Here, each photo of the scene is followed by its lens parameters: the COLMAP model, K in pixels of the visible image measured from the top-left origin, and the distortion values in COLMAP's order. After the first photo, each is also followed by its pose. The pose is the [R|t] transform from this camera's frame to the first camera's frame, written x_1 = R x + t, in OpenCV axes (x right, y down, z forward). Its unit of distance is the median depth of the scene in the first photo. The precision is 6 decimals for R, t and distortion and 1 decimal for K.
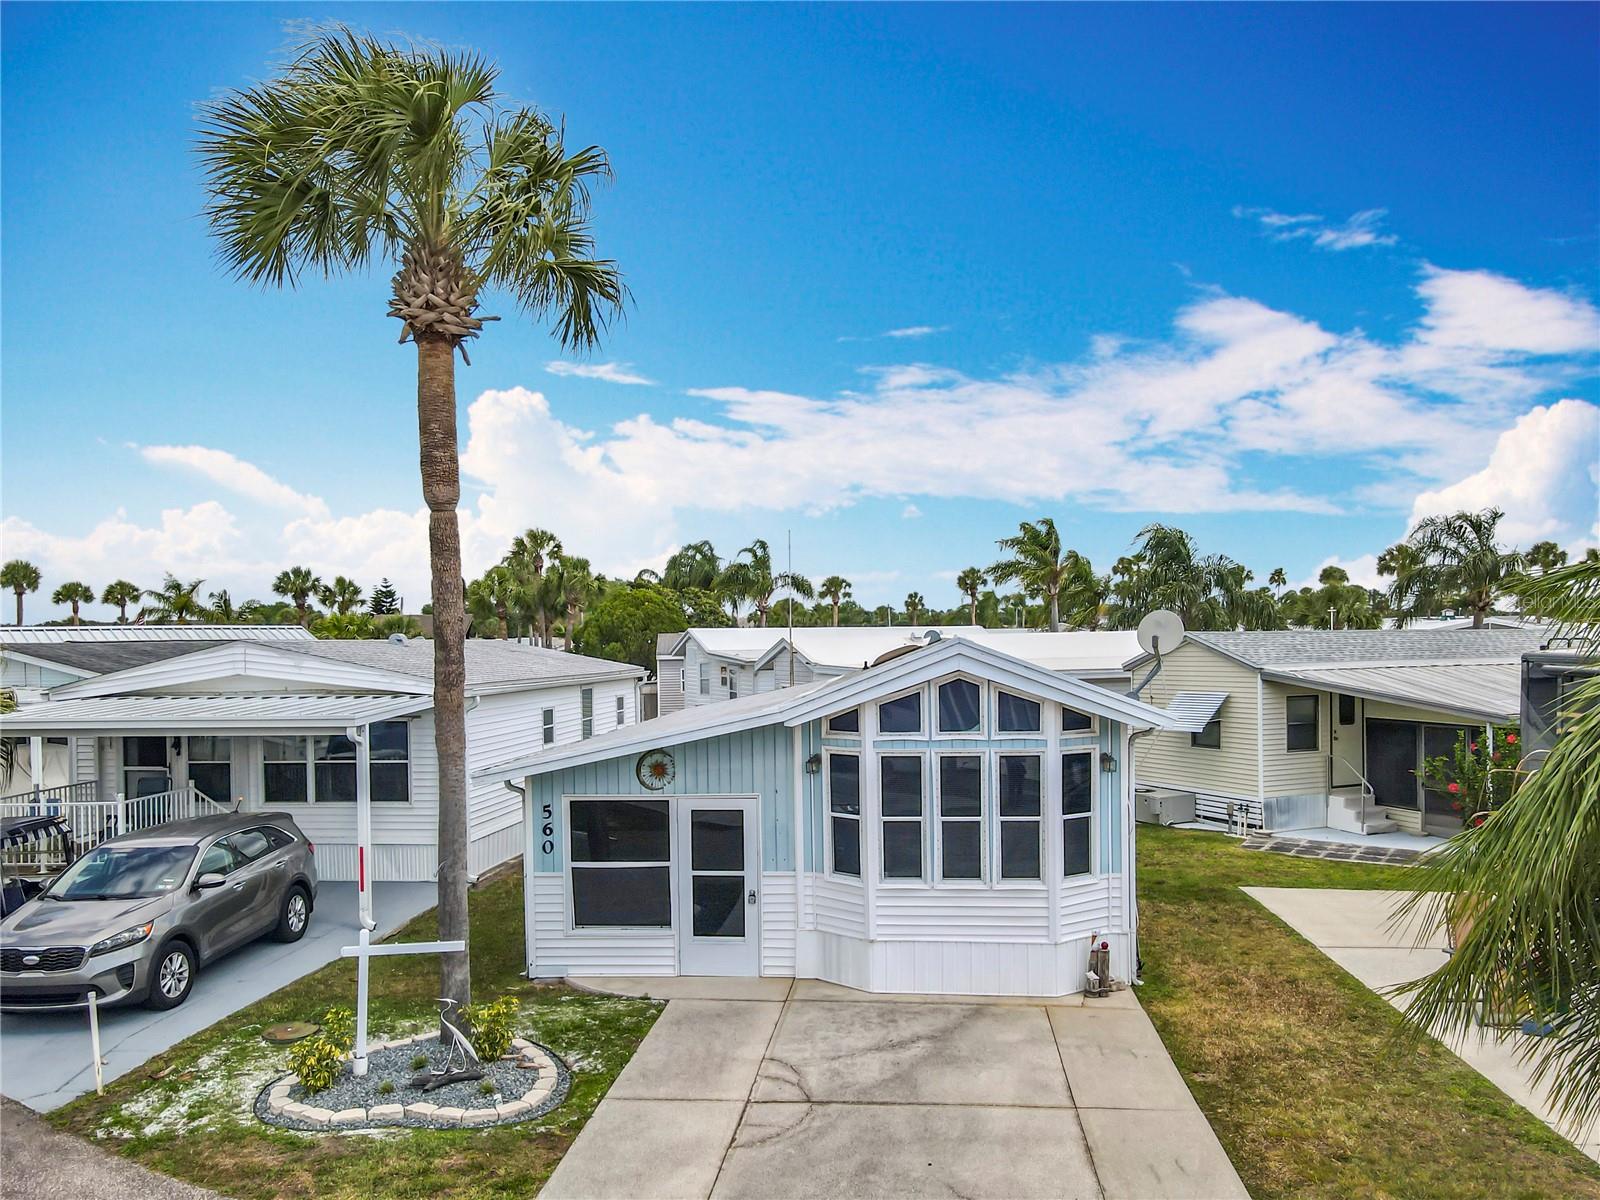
lens RADIAL K [[1182.1, 0, 824.2], [0, 1182.1, 678.9], [0, 0, 1]] dist [0.020302, 0.003870]
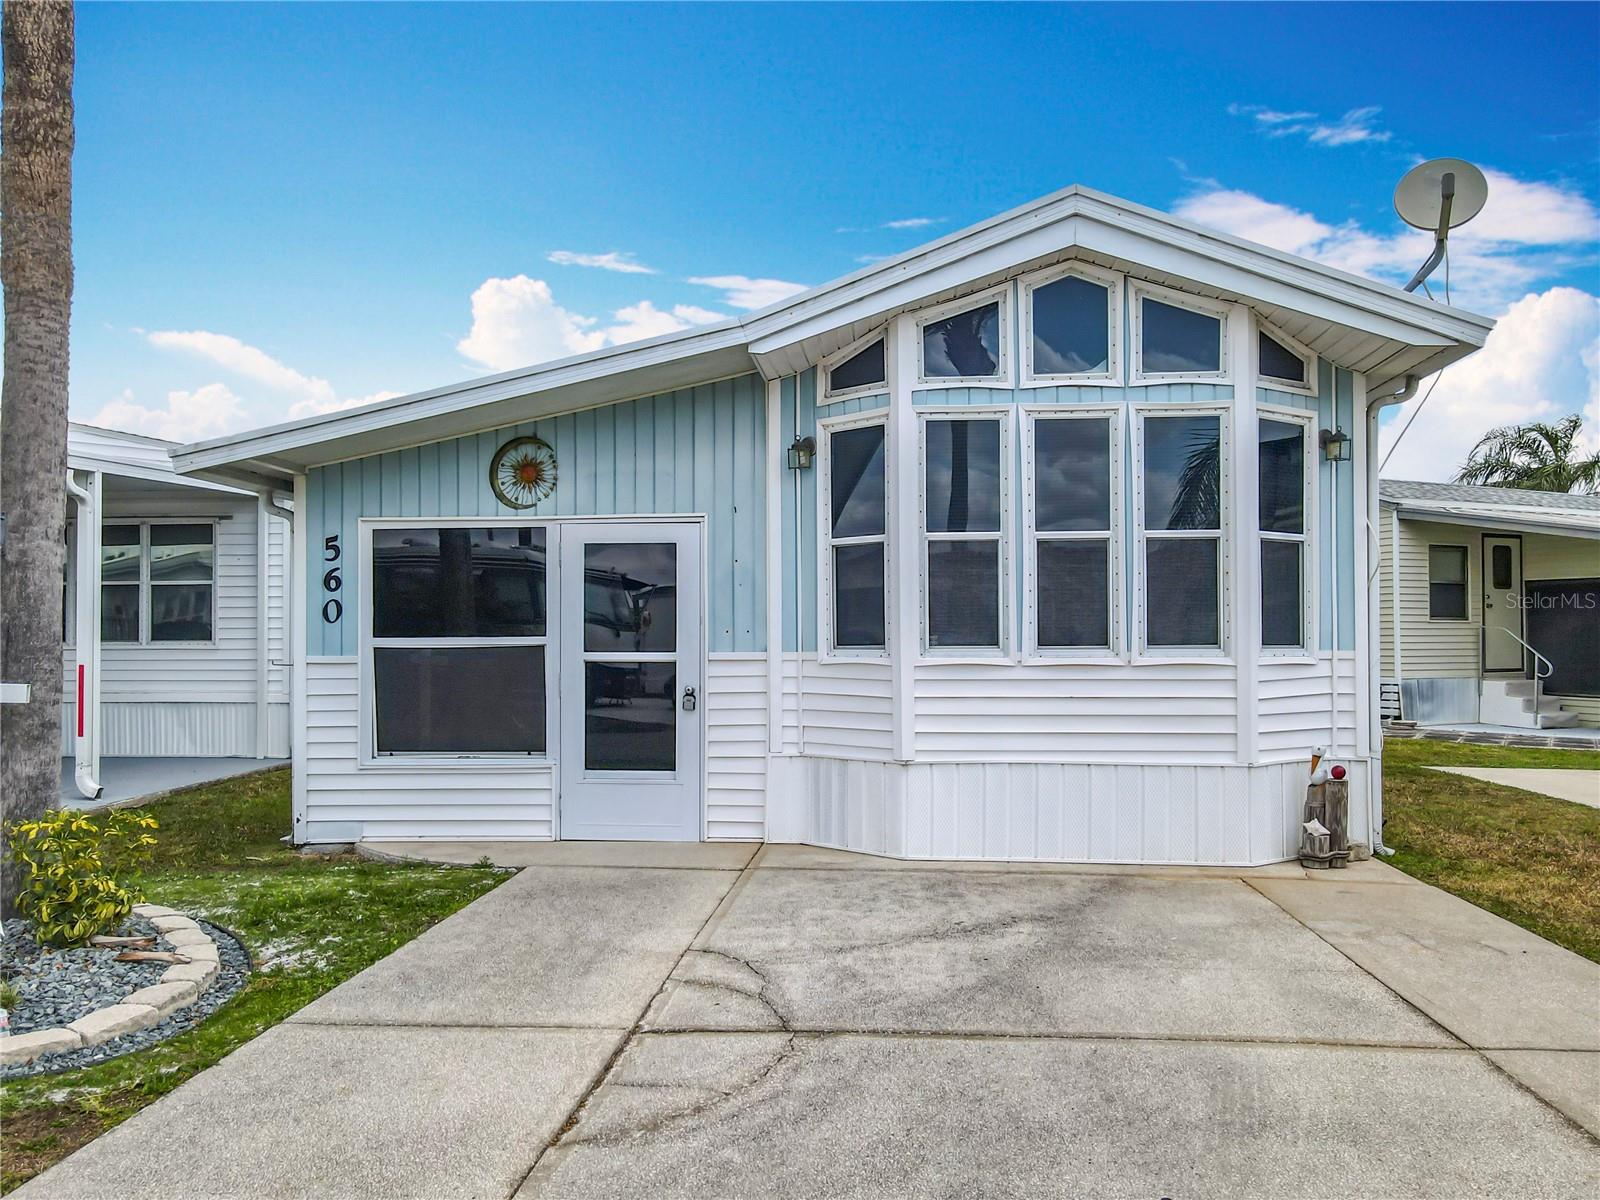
lens RADIAL K [[1182.1, 0, 824.5], [0, 1182.1, 617.7], [0, 0, 1]] dist [0.020302, 0.003870]
pose [[0.999814, 0.012054, 0.015031, -0.005862], [-0.011295, 0.998706, -0.049594, 0.185736], [-0.015610, 0.049415, 0.998656, 0.464788]]
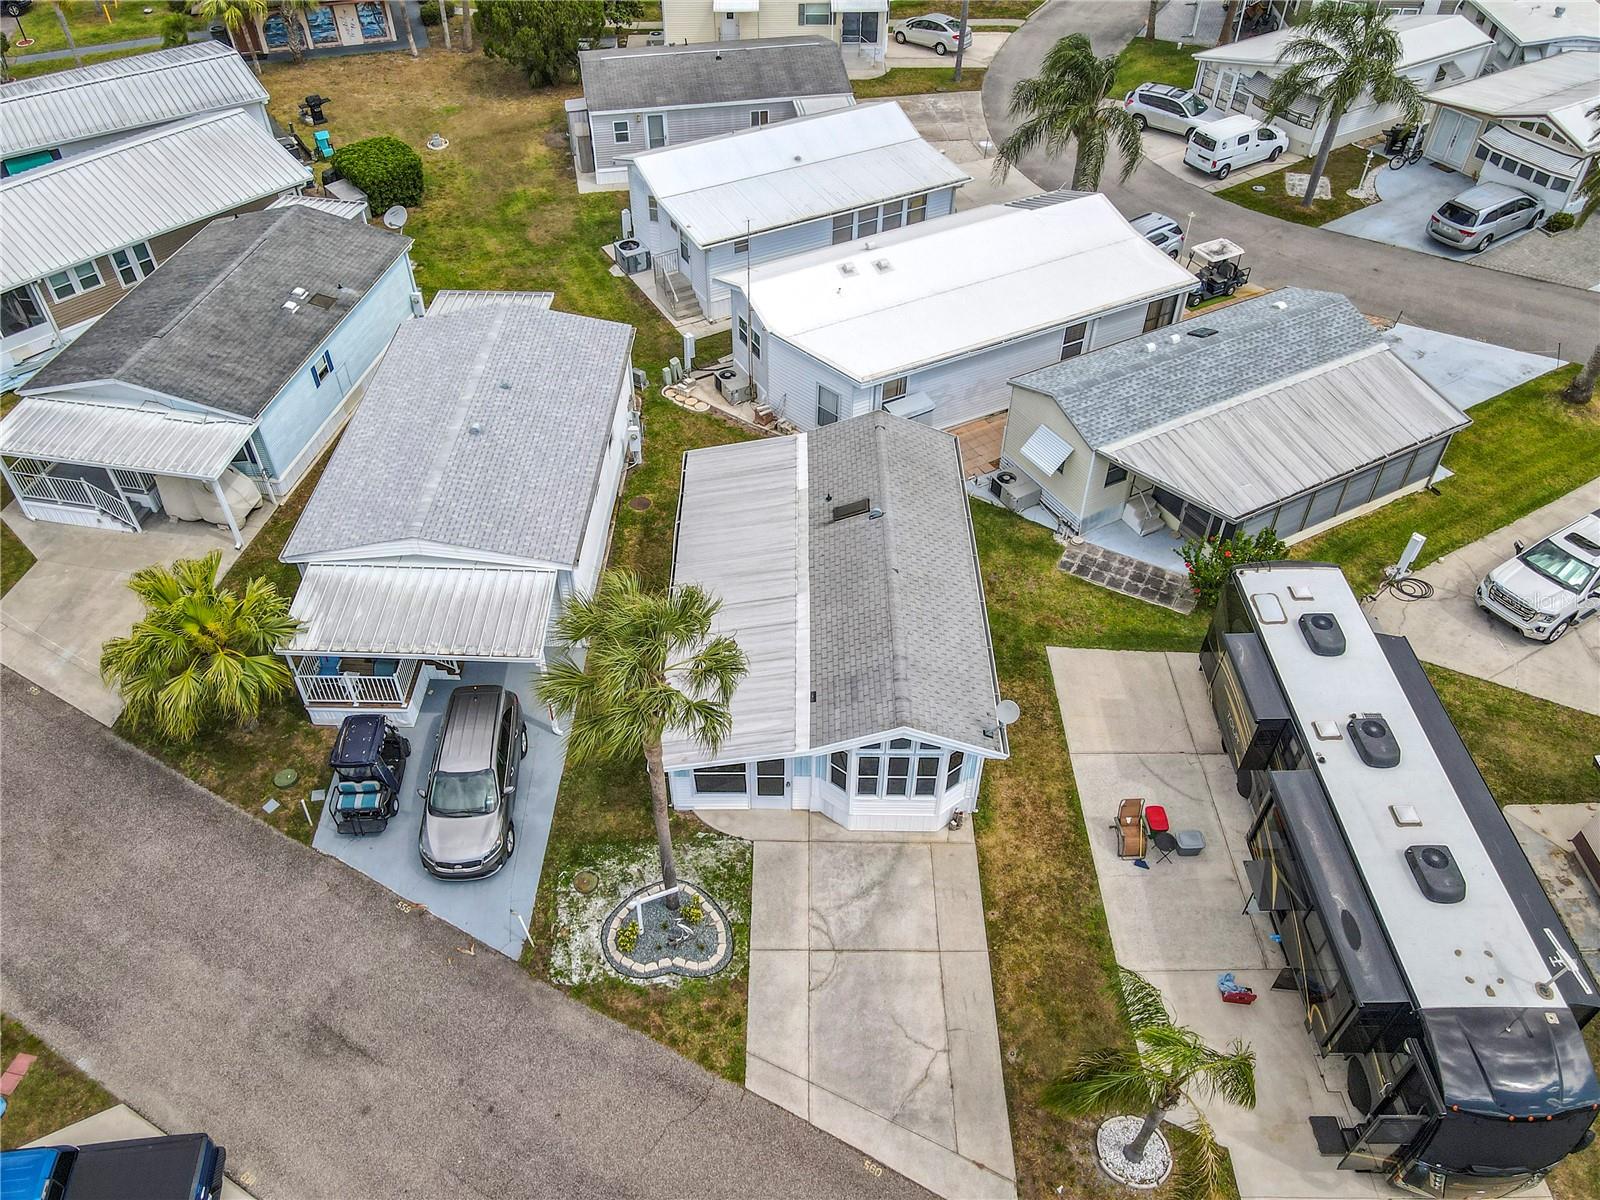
lens RADIAL K [[1182.1, 0, 796.2], [0, 1182.1, 583.5], [0, 0, 1]] dist [0.020302, 0.003870]
pose [[0.996454, -0.042294, 0.072742, -0.188941], [-0.016135, 0.752407, 0.658501, -1.458328], [-0.082582, -0.657339, 0.749056, -0.276308]]
